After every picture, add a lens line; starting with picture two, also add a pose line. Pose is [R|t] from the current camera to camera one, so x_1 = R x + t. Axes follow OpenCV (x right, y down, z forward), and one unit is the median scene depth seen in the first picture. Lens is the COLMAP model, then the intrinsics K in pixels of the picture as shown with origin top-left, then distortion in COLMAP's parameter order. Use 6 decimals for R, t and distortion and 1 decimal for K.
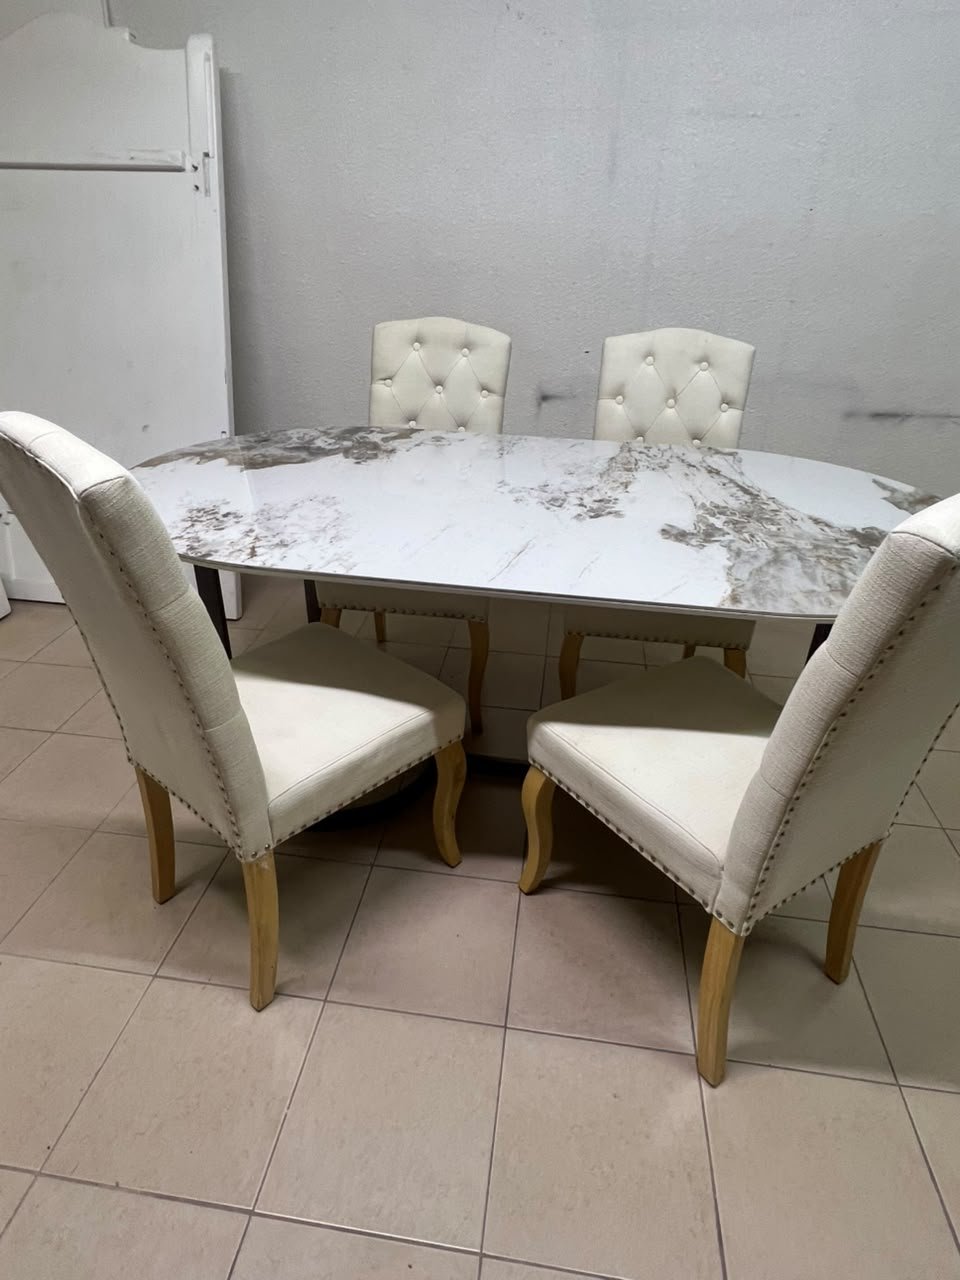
lens RADIAL K [[718.9, 0, 474.1], [0, 718.9, 644.1], [0, 0, 1]] dist [-0.001855, 0.000416]
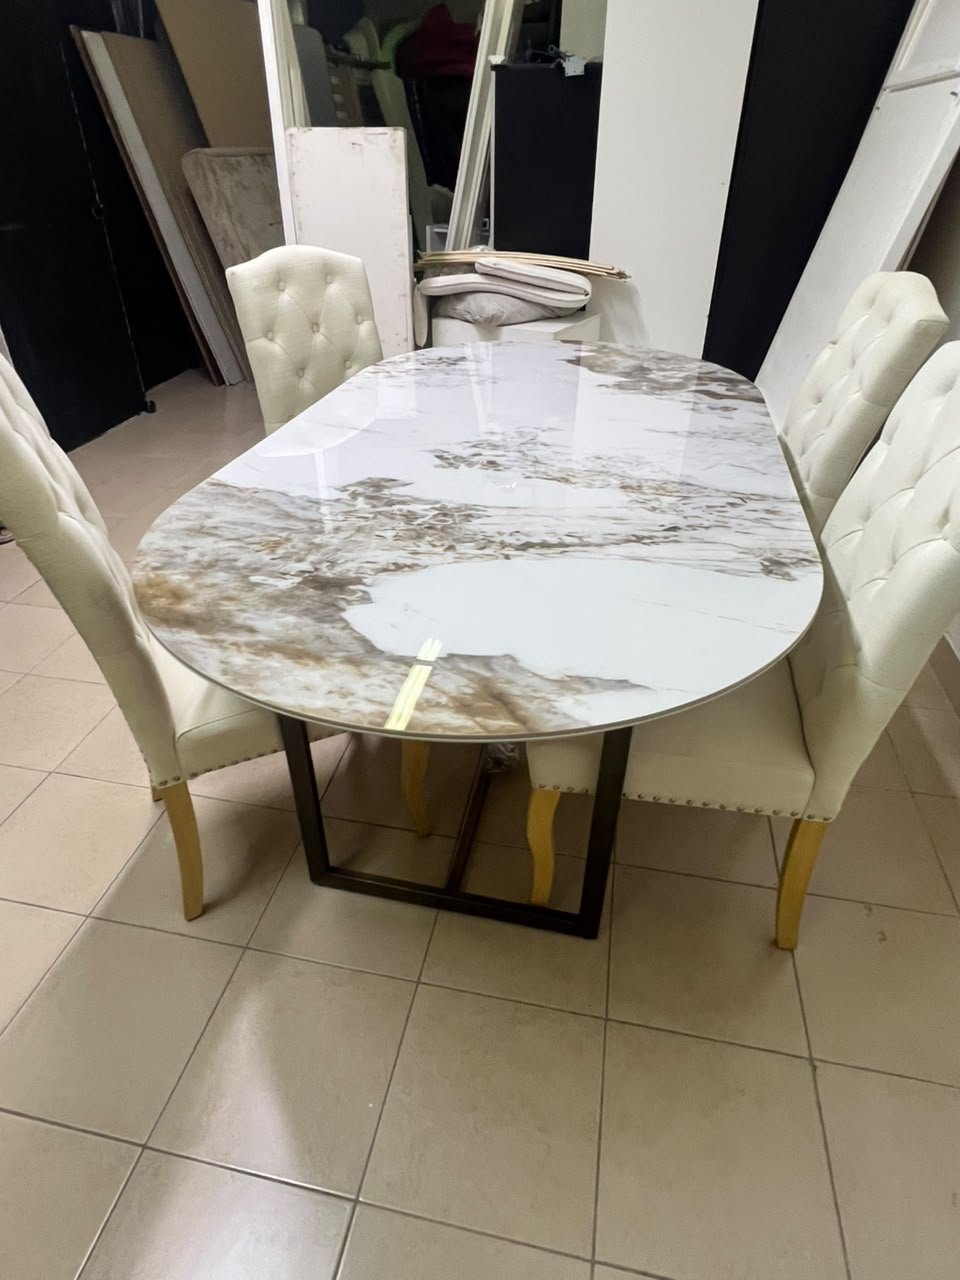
lens RADIAL K [[718.9, 0, 472.9], [0, 718.9, 635.9], [0, 0, 1]] dist [-0.001855, 0.000416]
pose [[-0.059302, 0.541903, -0.838346, 1.103509], [-0.488563, 0.716609, 0.497772, -0.507510], [0.870511, 0.439104, 0.222257, 0.934386]]
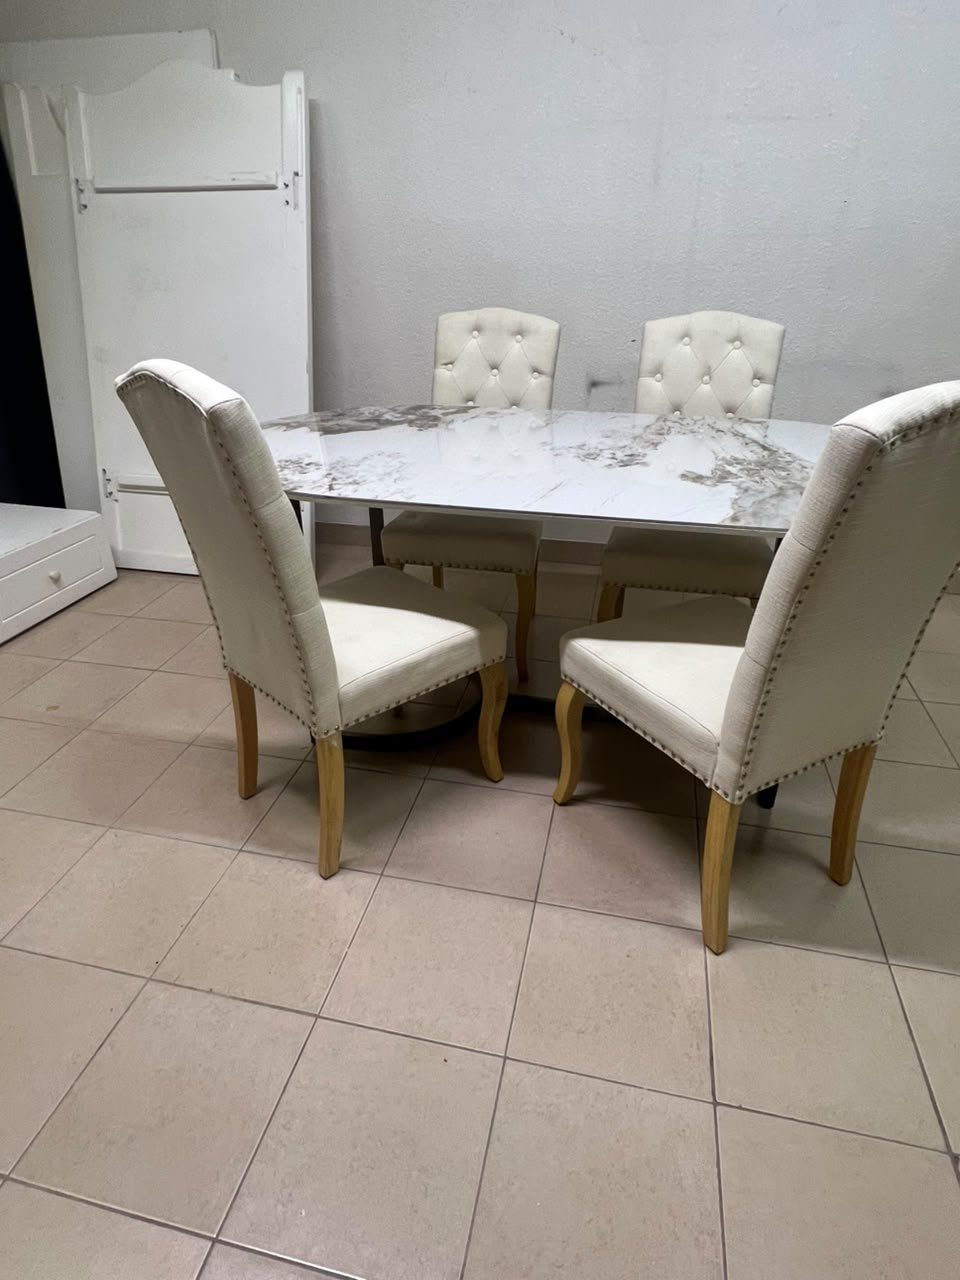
lens RADIAL K [[718.9, 0, 474.2], [0, 718.9, 640.6], [0, 0, 1]] dist [-0.001855, 0.000416]
pose [[0.995985, 0.017000, -0.087887, 0.036955], [-0.019258, 0.999504, -0.024912, 0.133718], [0.087420, 0.026504, 0.995819, -0.150525]]
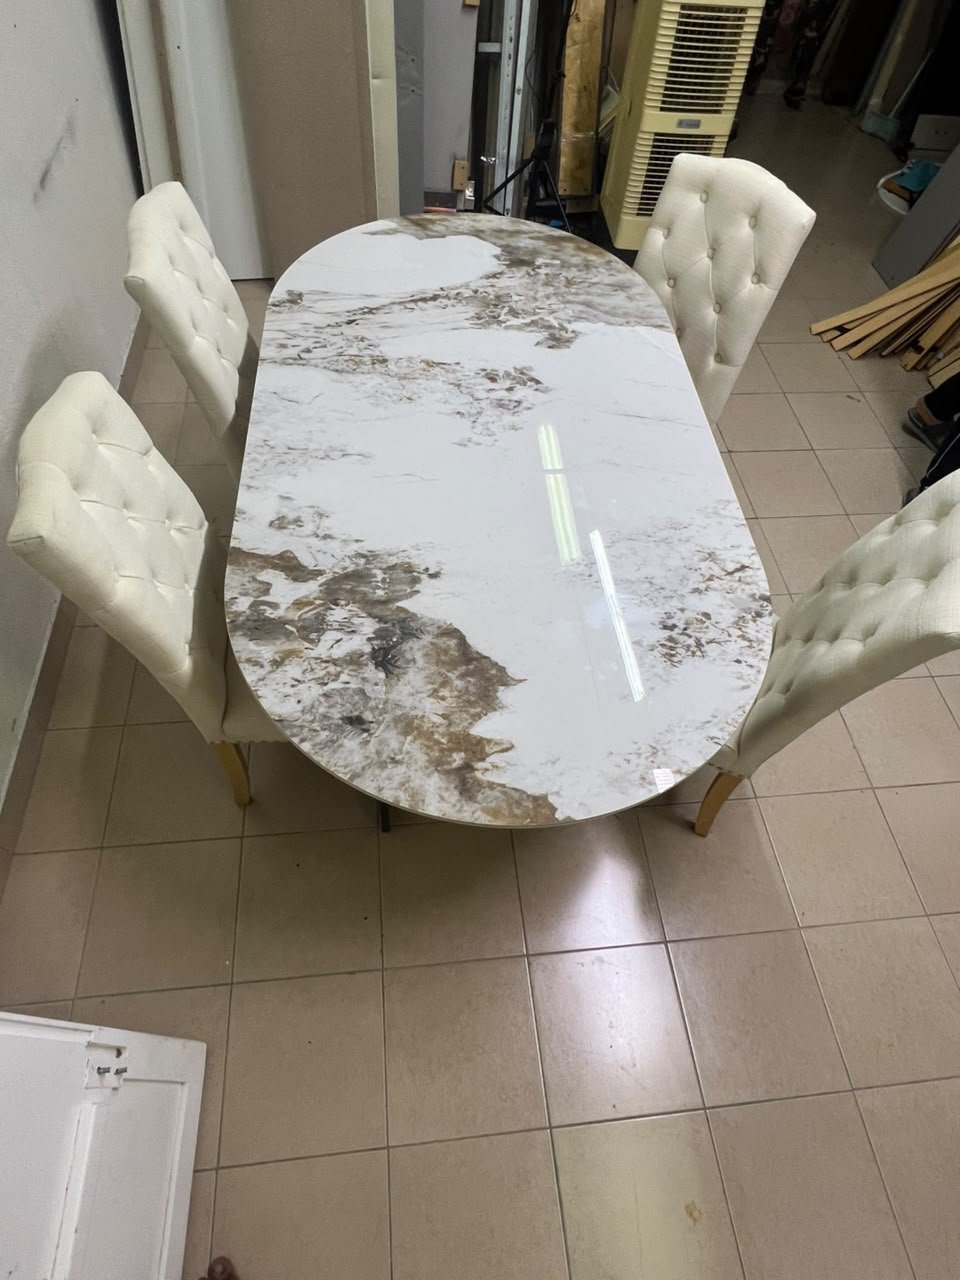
lens RADIAL K [[718.9, 0, 470.1], [0, 718.9, 645.2], [0, 0, 1]] dist [-0.001855, 0.000416]
pose [[-0.234589, -0.827551, 0.510026, -0.760282], [0.421923, 0.385991, 0.820361, -1.020140], [-0.875756, 0.407640, 0.258613, 0.971997]]
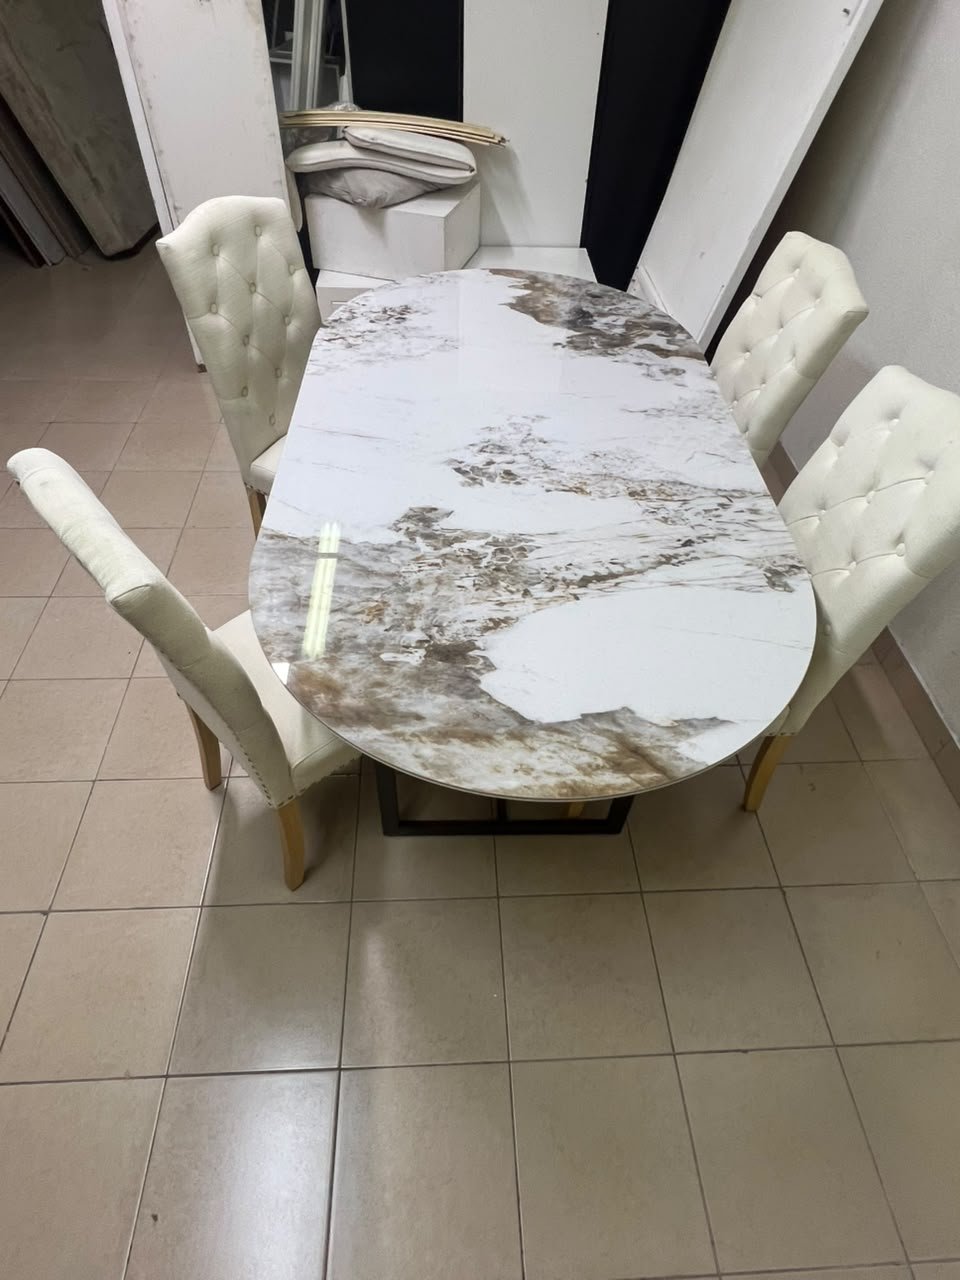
lens RADIAL K [[718.9, 0, 476.3], [0, 718.9, 633.8], [0, 0, 1]] dist [-0.001855, 0.000416]
pose [[0.188512, 0.716102, -0.672058, 1.052700], [-0.505207, 0.657545, 0.558927, -0.622072], [0.842157, 0.234164, 0.485735, 0.570237]]
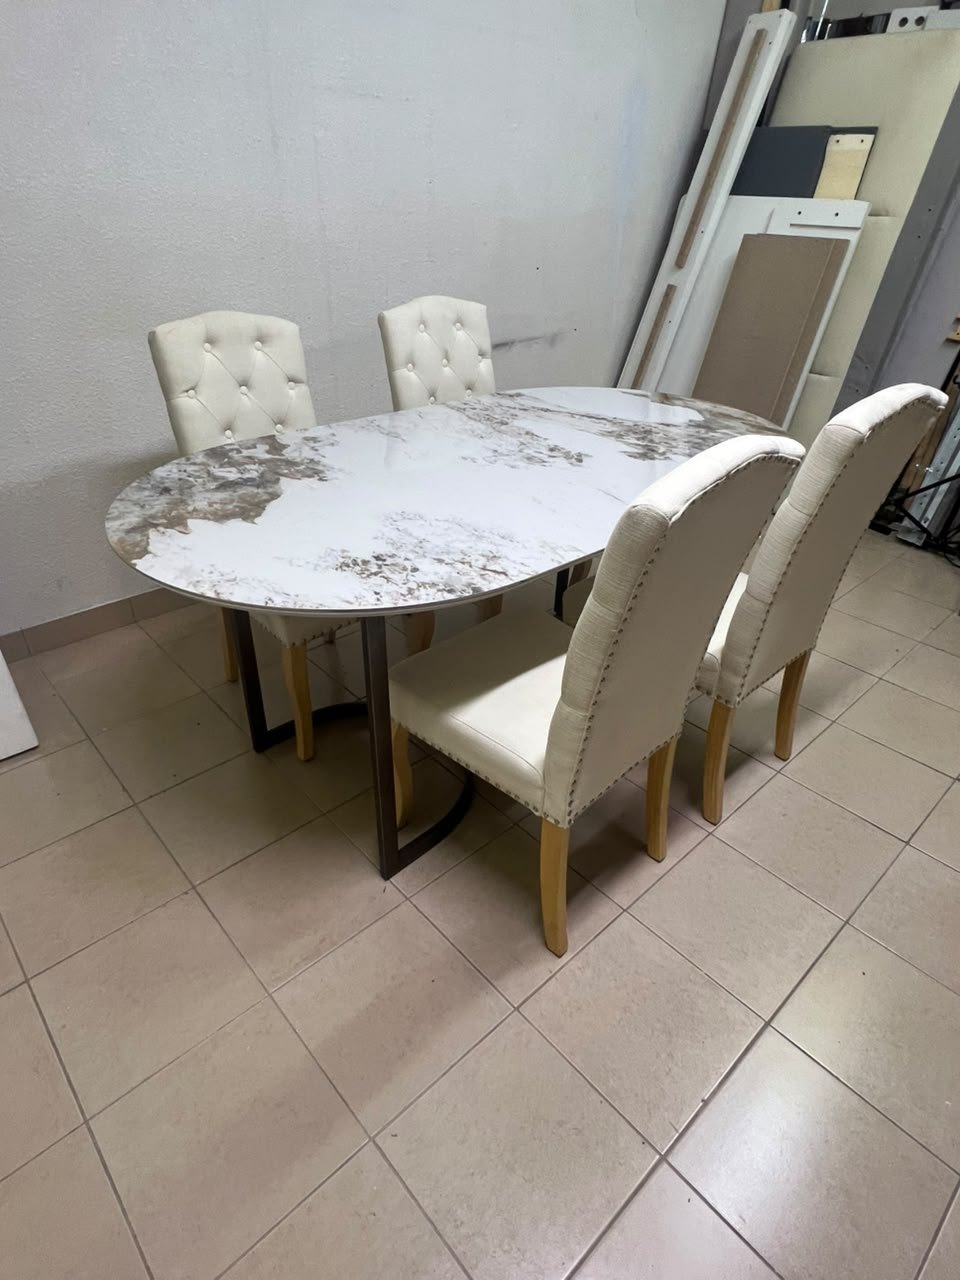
lens RADIAL K [[718.9, 0, 473.1], [0, 718.9, 643.4], [0, 0, 1]] dist [-0.001855, 0.000416]
pose [[0.639372, -0.417892, 0.645422, -0.888347], [0.370288, 0.903009, 0.217856, -0.232495], [-0.673862, 0.099701, 0.732100, 0.247025]]
